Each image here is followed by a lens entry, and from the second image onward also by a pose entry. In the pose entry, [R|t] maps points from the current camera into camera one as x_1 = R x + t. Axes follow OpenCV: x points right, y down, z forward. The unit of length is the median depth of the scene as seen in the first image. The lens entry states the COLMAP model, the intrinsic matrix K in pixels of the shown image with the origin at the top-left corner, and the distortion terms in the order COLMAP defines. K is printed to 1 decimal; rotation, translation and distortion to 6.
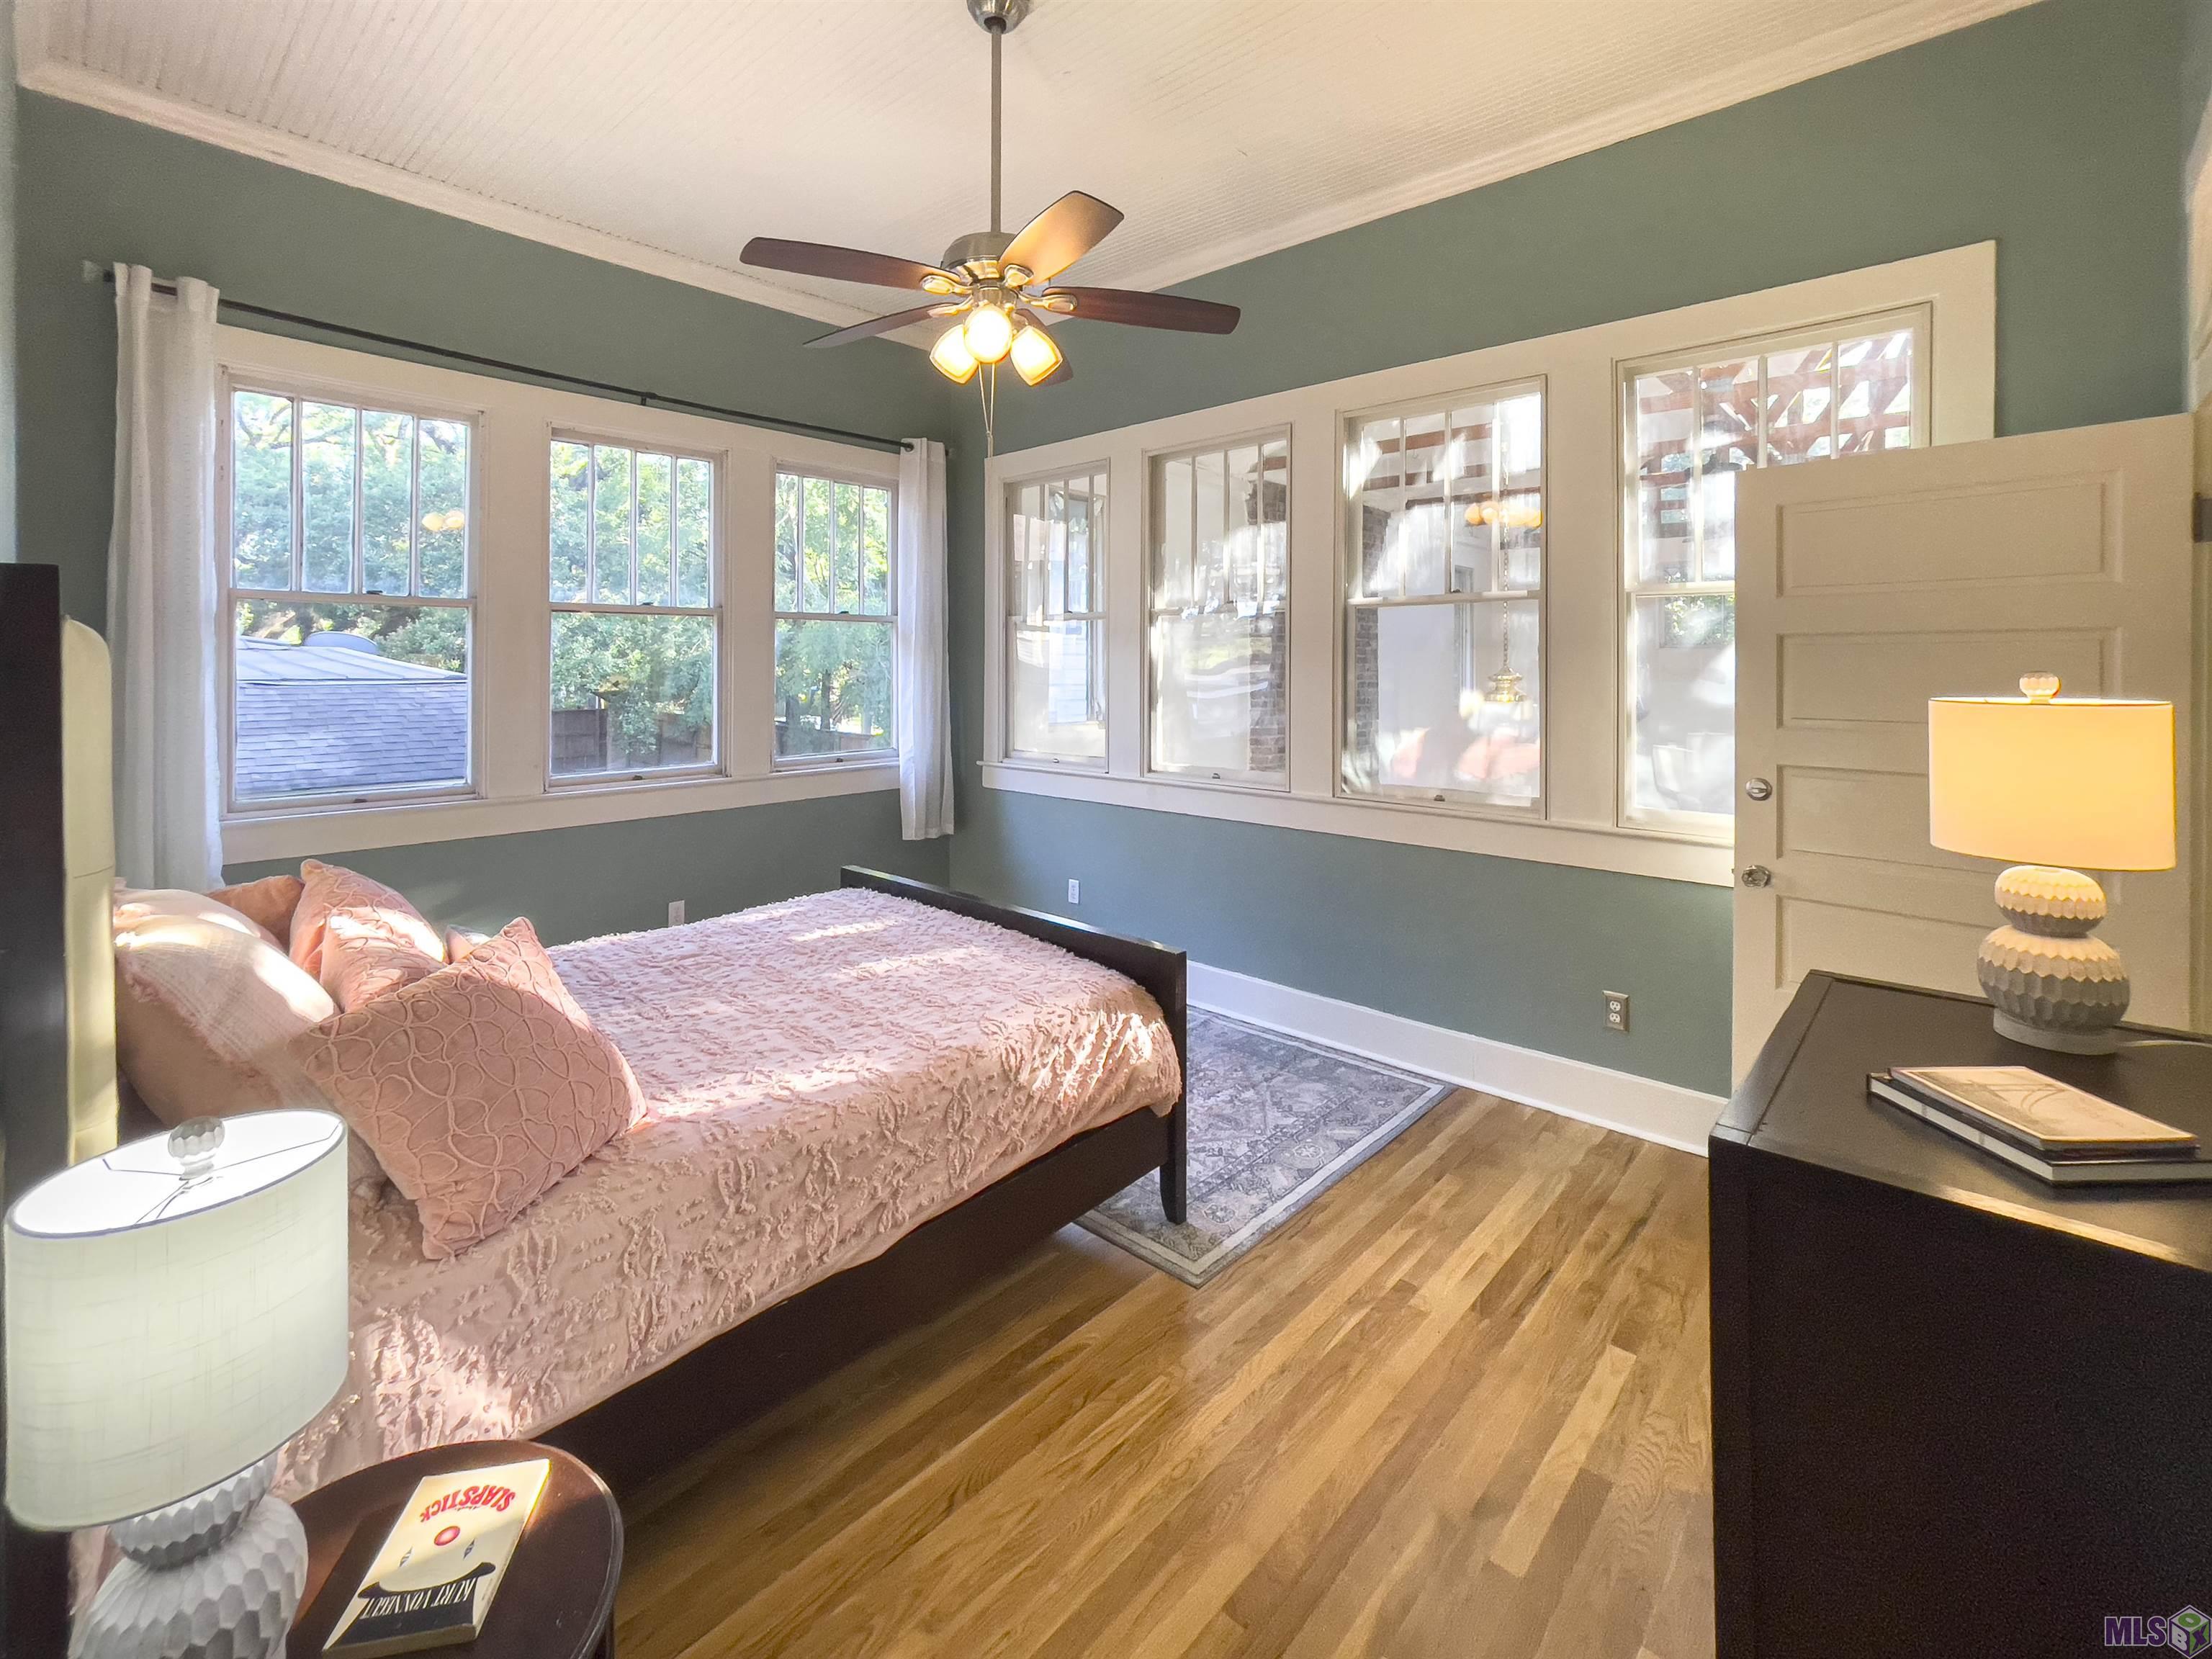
lens RADIAL K [[943.3, 0, 1106.0], [0, 943.3, 829.5], [0, 0, 1]] dist [0.000225, 0.000019]
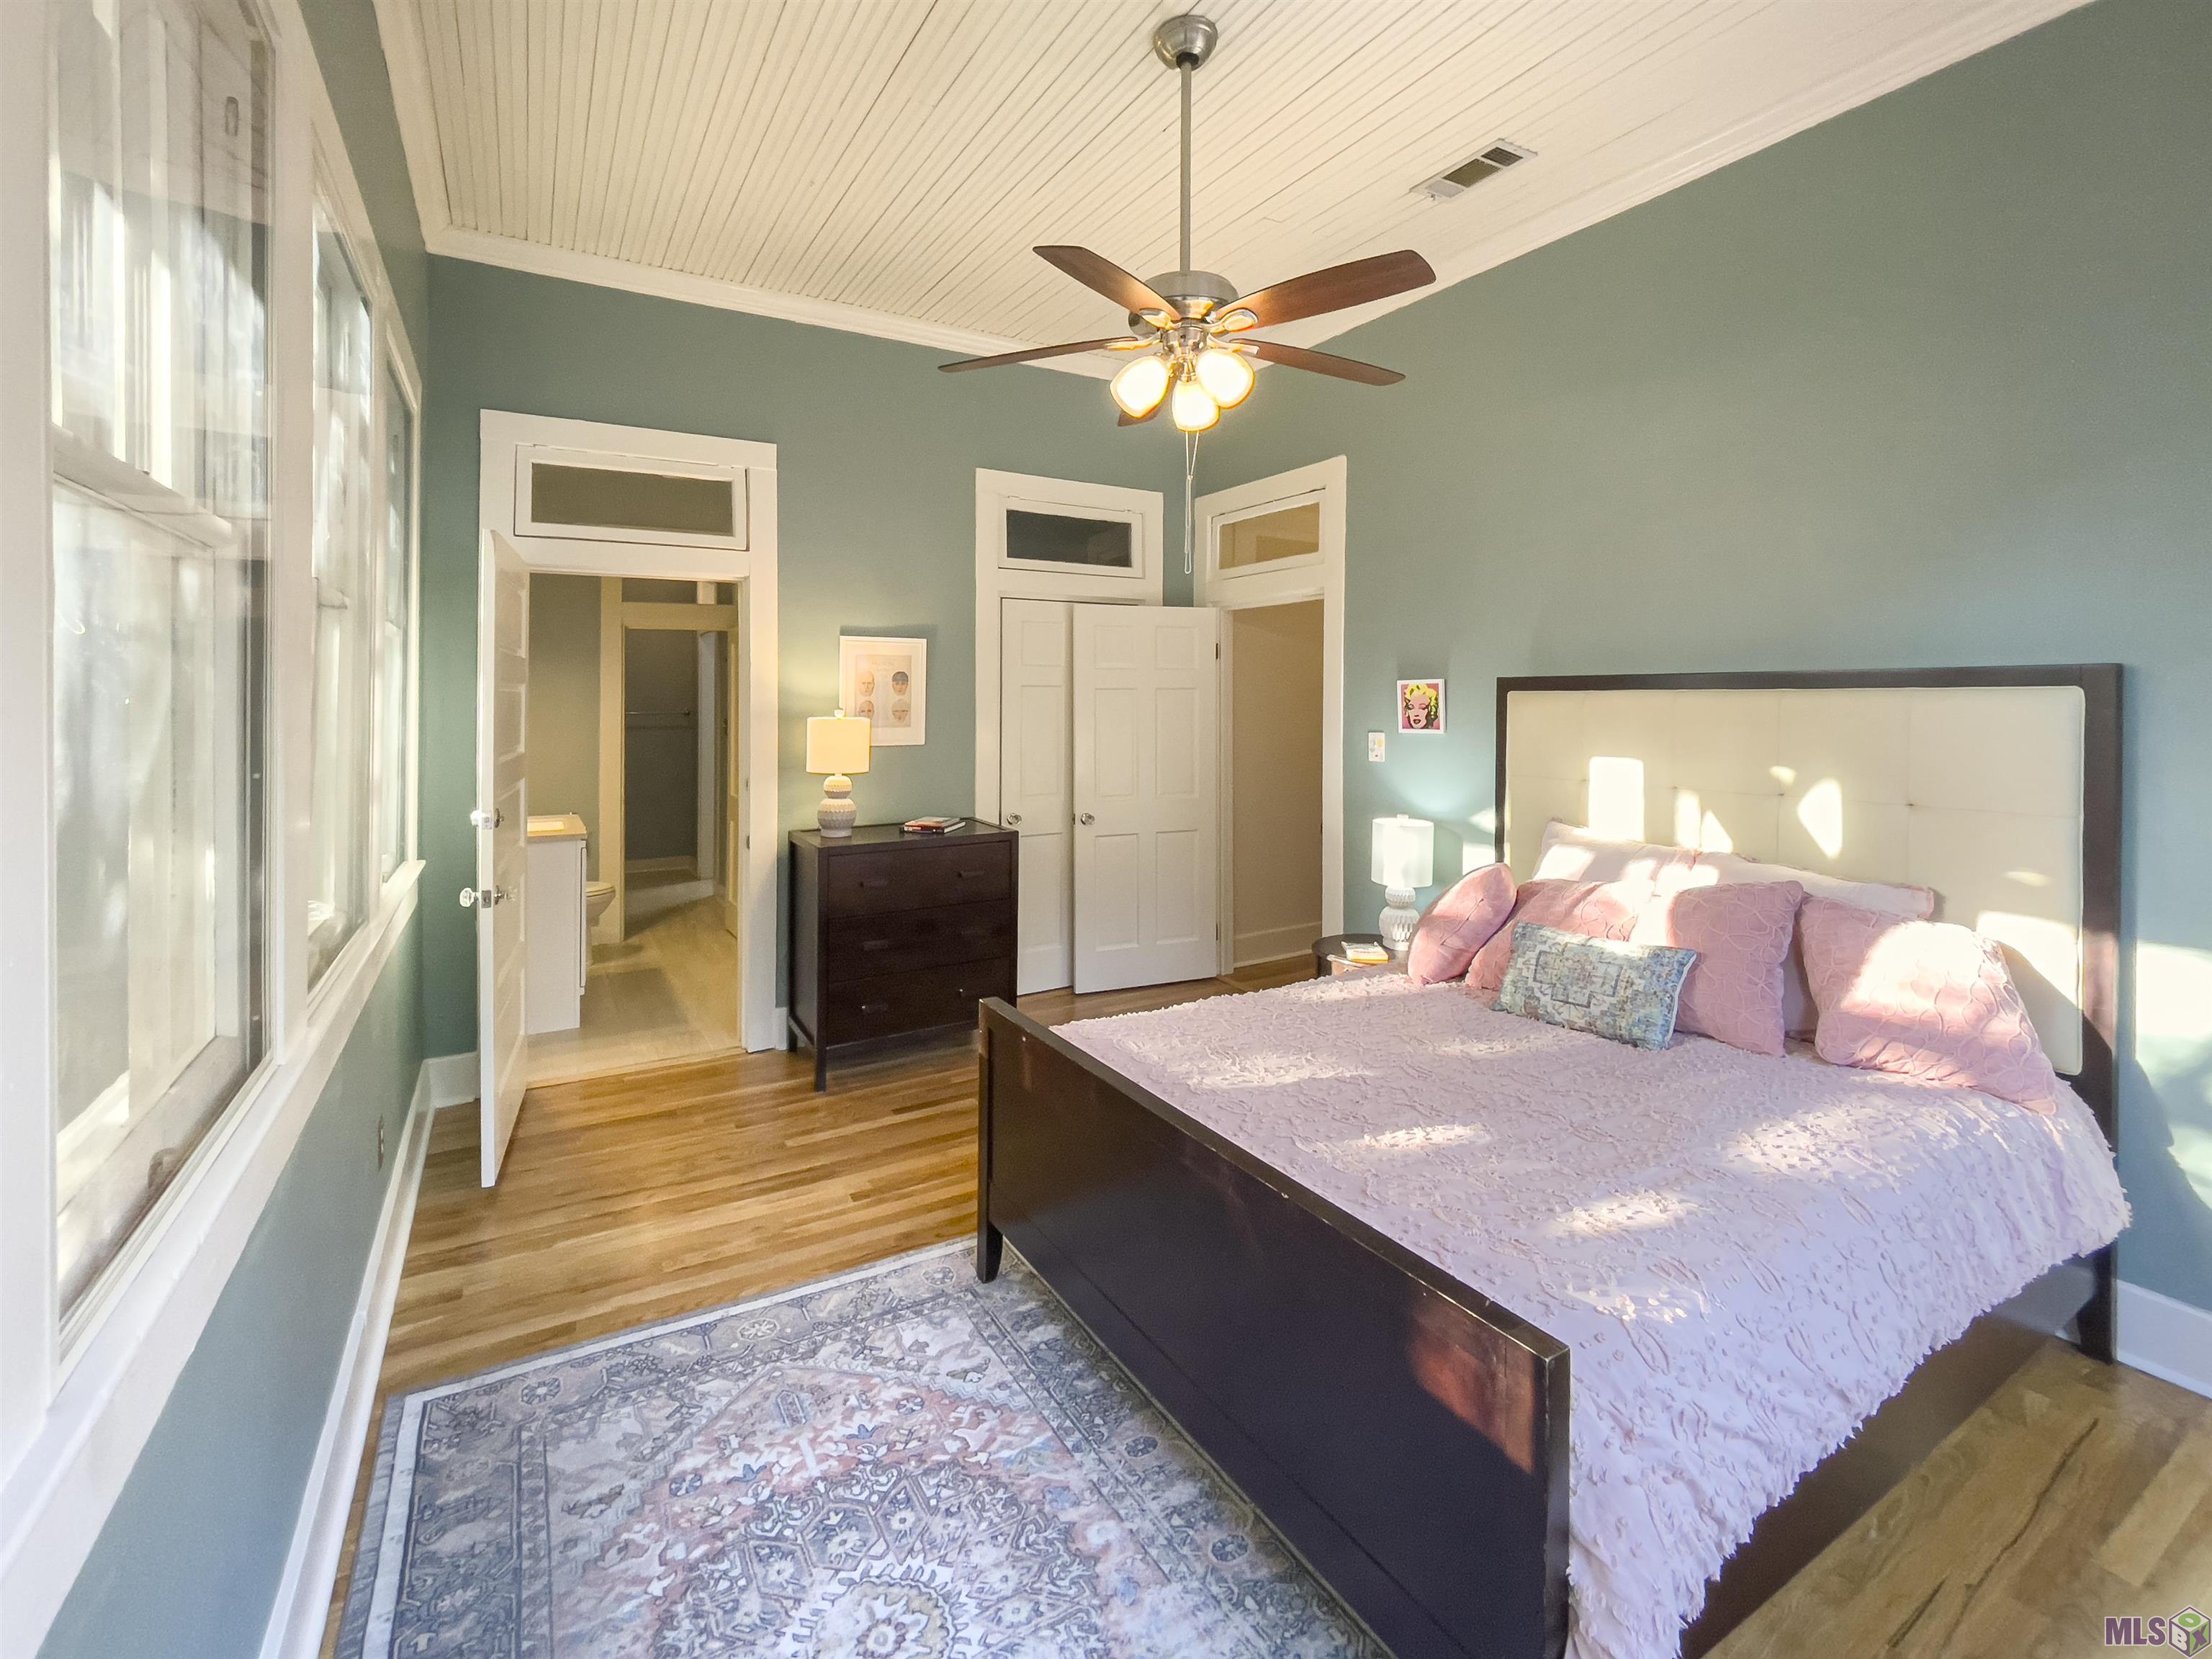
lens RADIAL K [[943.3, 0, 1106.0], [0, 943.3, 829.5], [0, 0, 1]] dist [0.000225, 0.000019]
pose [[-0.963319, -0.047752, 0.264076, -0.252180], [0.031722, 0.956879, 0.288748, -0.274326], [-0.266477, 0.286534, -0.920265, 1.540041]]
